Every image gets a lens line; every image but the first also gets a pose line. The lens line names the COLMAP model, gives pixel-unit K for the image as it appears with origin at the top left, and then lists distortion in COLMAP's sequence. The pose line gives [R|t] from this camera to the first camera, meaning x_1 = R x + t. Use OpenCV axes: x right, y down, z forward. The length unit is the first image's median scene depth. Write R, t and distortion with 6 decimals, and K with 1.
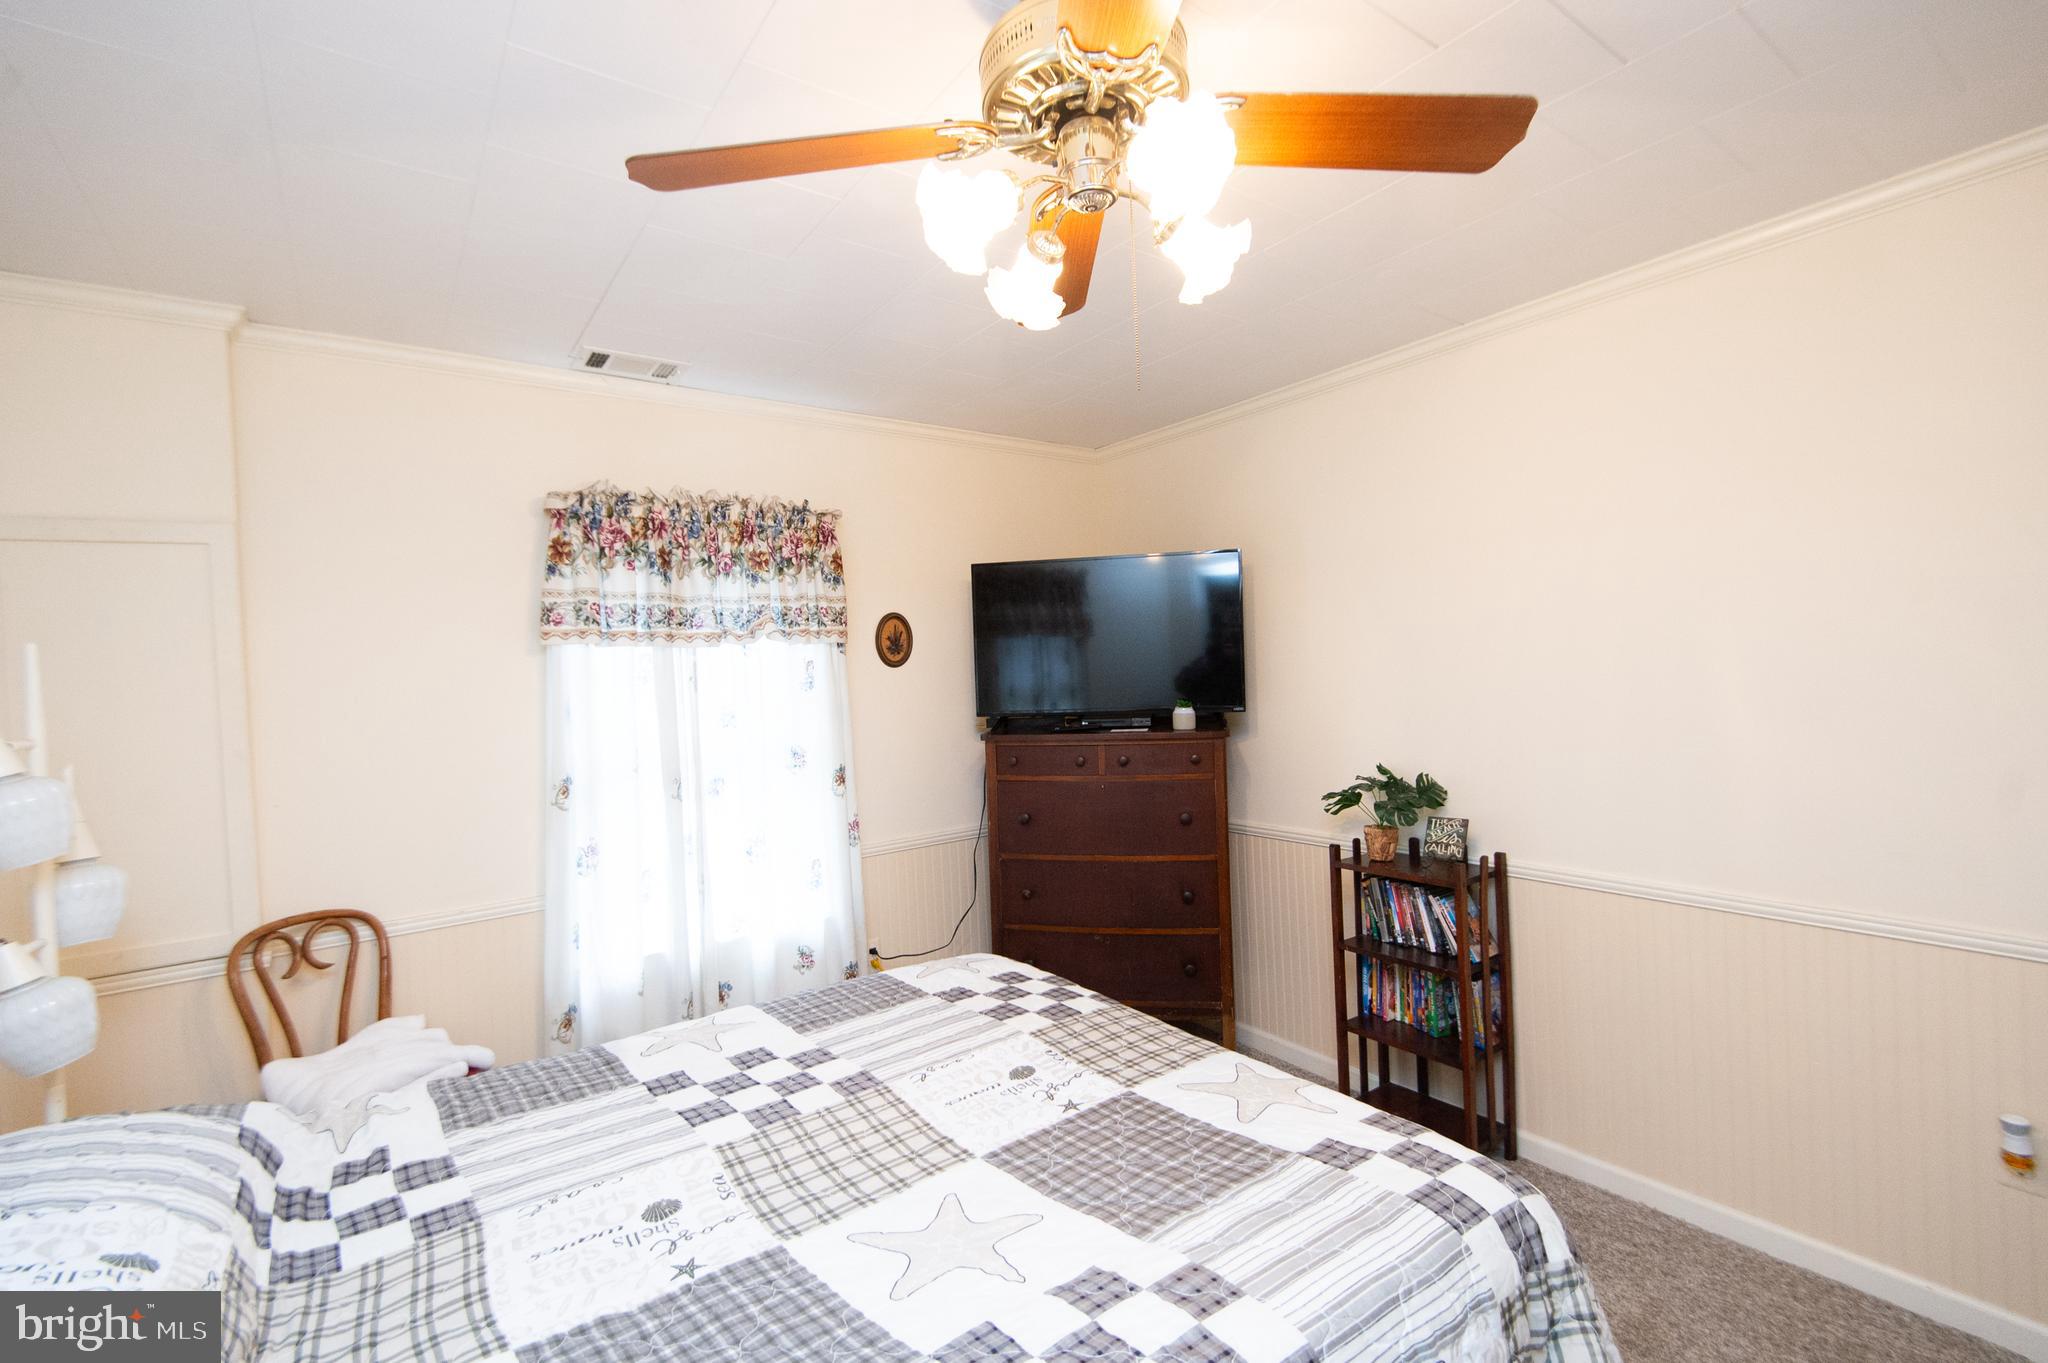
lens RADIAL K [[932.3, 0, 1030.0], [0, 932.3, 677.7], [0, 0, 1]] dist [0.047871, -0.032764]
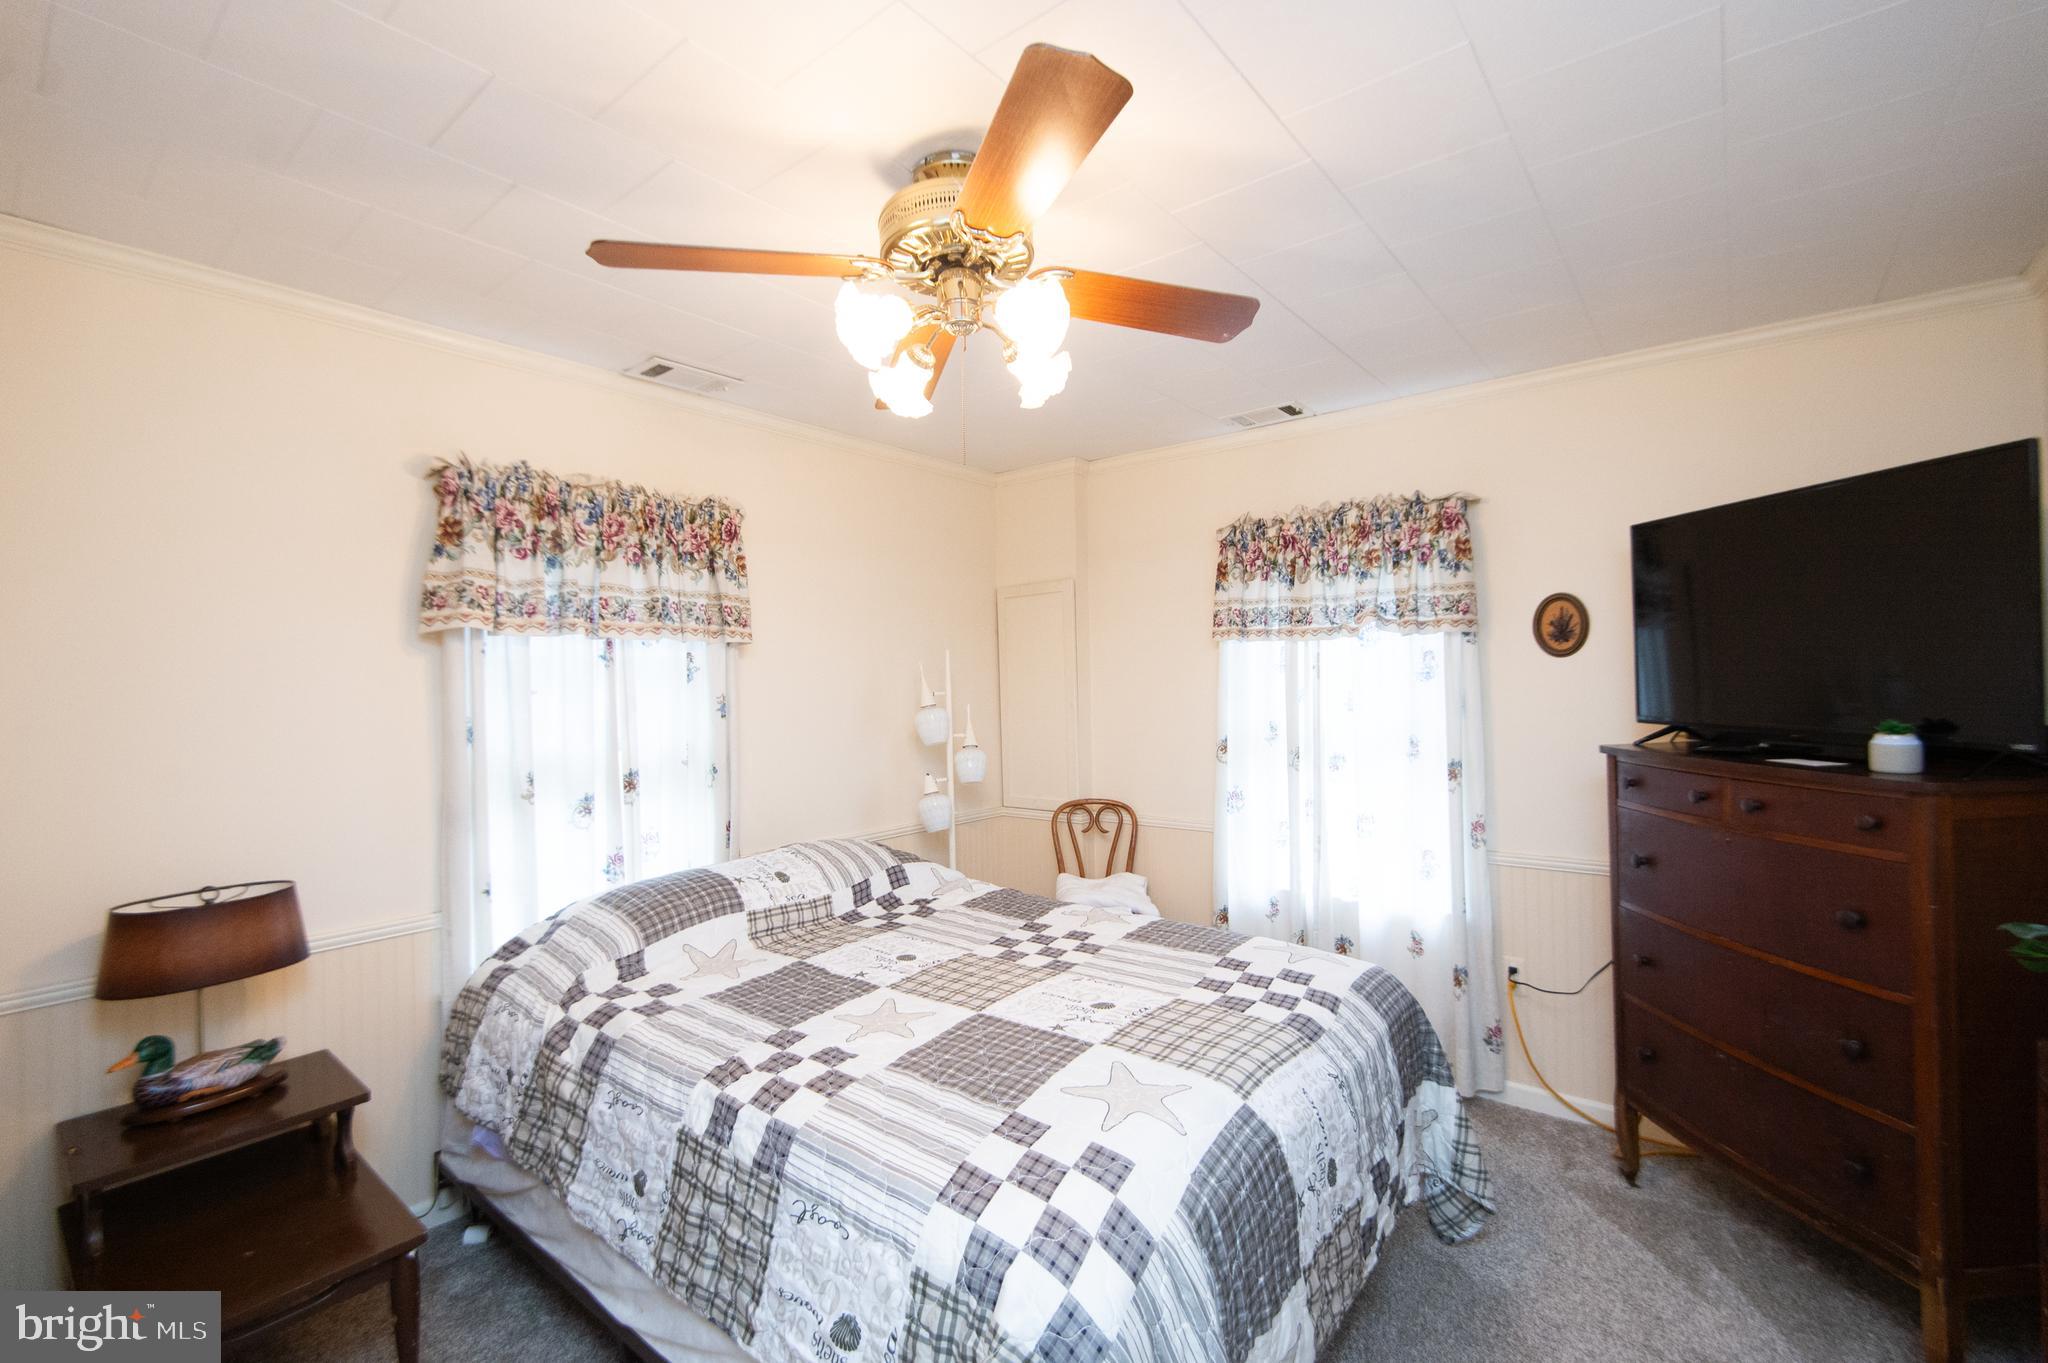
lens RADIAL K [[932.3, 0, 1030.0], [0, 932.3, 677.7], [0, 0, 1]] dist [0.047871, -0.032764]
pose [[0.228749, 0.034237, -0.972883, 0.731139], [0.001659, 0.999366, 0.035559, -0.029545], [0.973484, -0.009748, 0.228547, 0.410483]]
